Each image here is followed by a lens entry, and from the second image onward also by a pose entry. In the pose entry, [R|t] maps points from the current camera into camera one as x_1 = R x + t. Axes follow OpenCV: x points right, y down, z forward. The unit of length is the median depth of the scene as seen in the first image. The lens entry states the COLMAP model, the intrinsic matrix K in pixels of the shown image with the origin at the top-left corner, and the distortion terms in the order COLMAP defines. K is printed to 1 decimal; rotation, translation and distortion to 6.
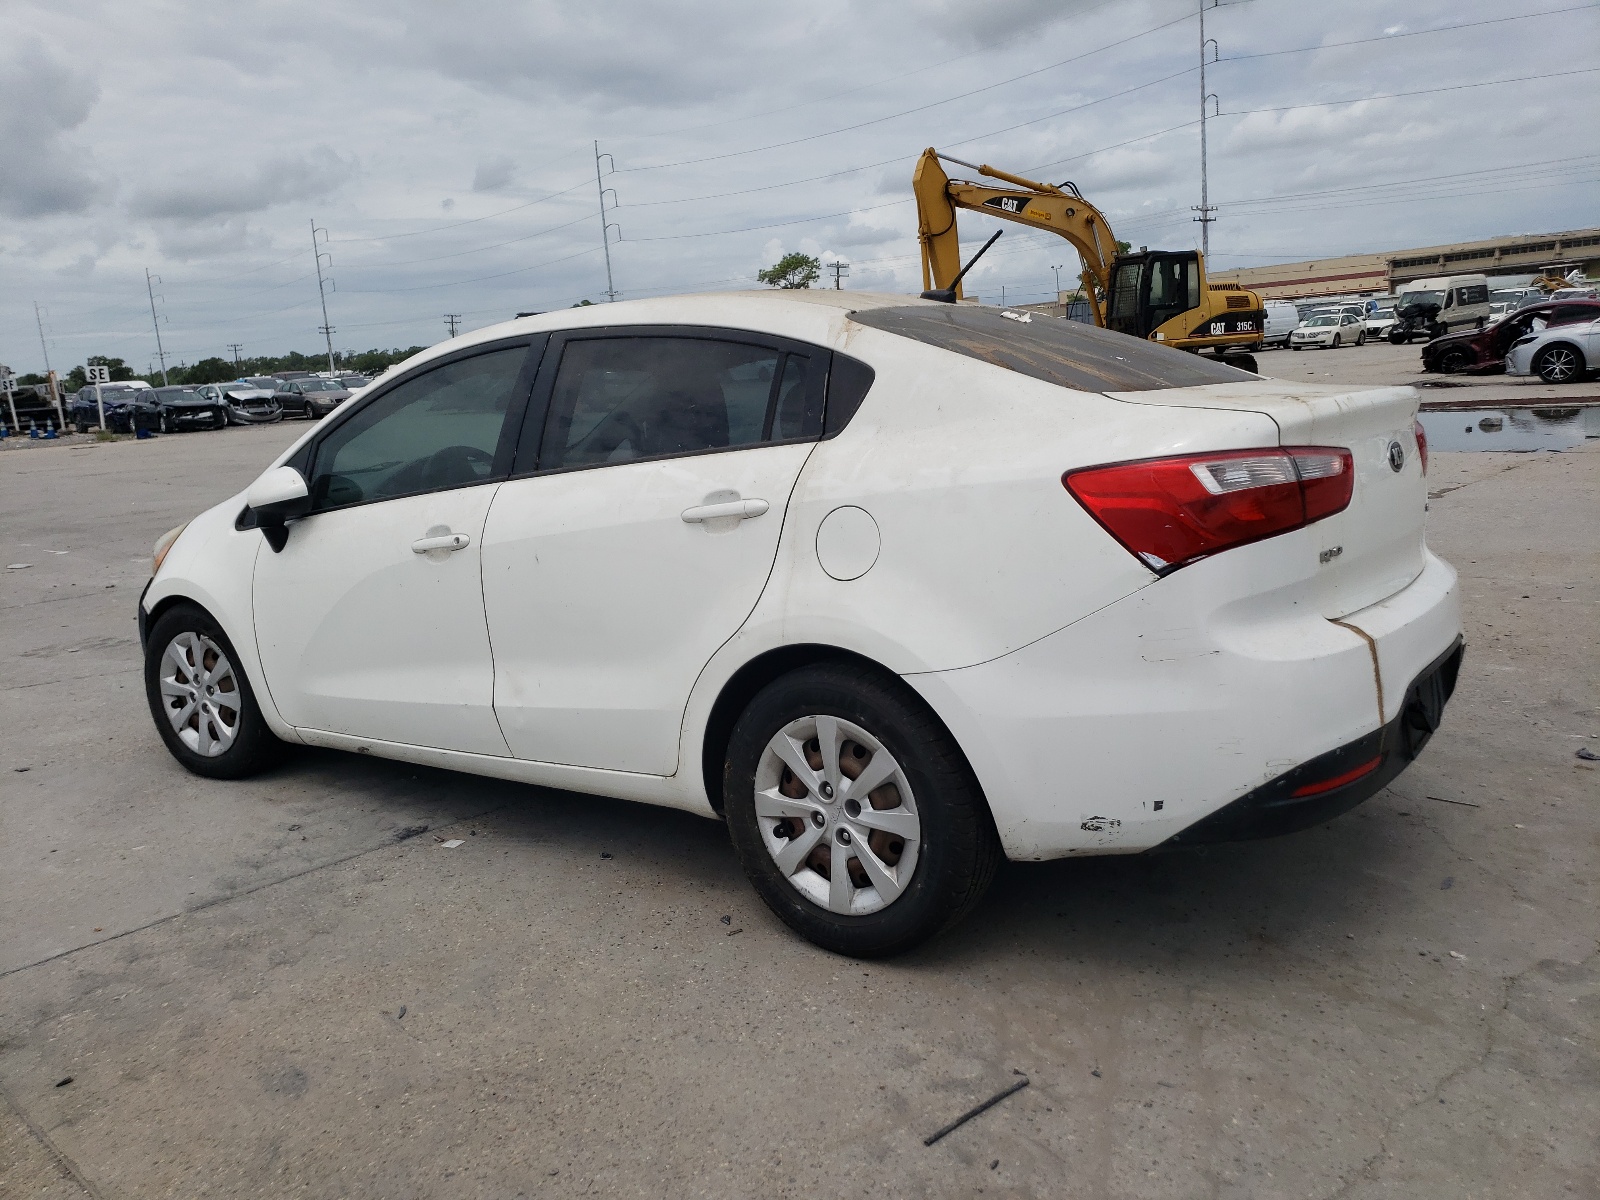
lens RADIAL K [[1218.2, 0, 790.6], [0, 1218.2, 597.9], [0, 0, 1]] dist [0.028079, -0.009242]
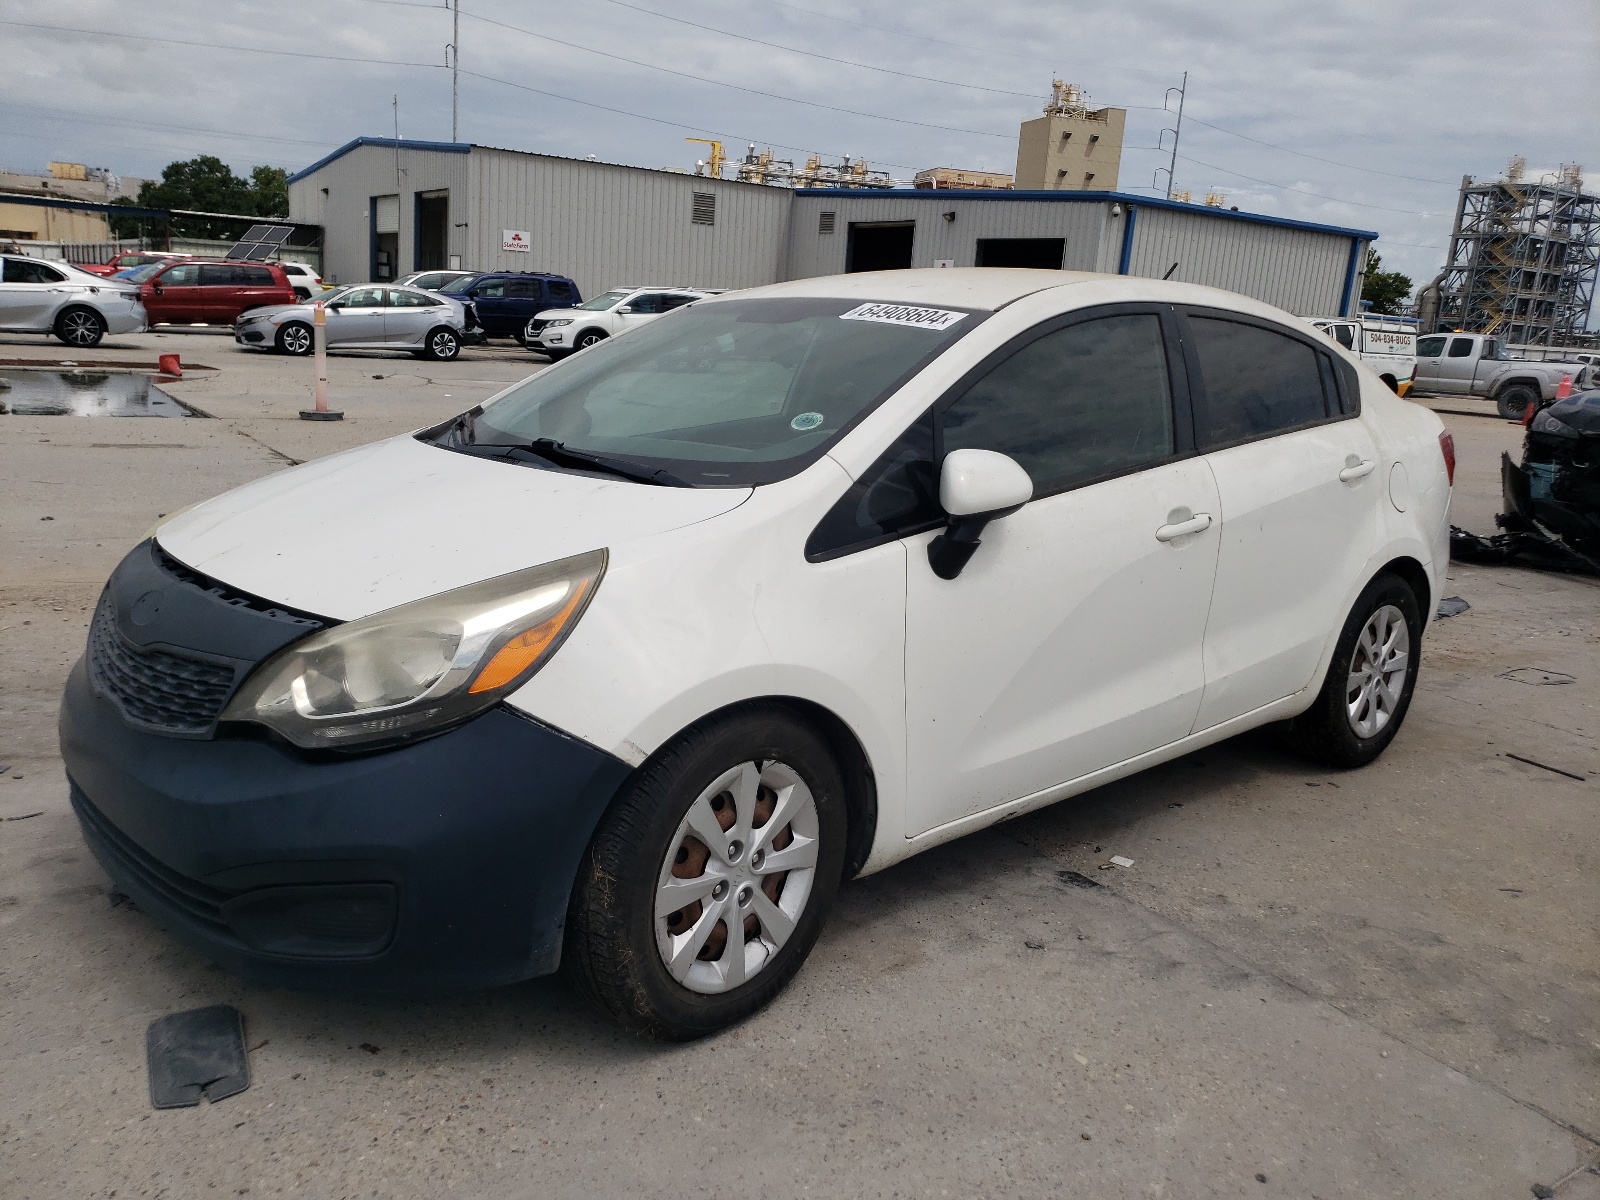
lens RADIAL K [[1218.2, 0, 790.6], [0, 1218.2, 597.9], [0, 0, 1]] dist [0.028079, -0.009242]
pose [[0.211575, -0.136267, 0.967816, -1.255986], [0.104085, 0.987743, 0.116318, -0.130630], [-0.971804, 0.076125, 0.223165, 1.088952]]
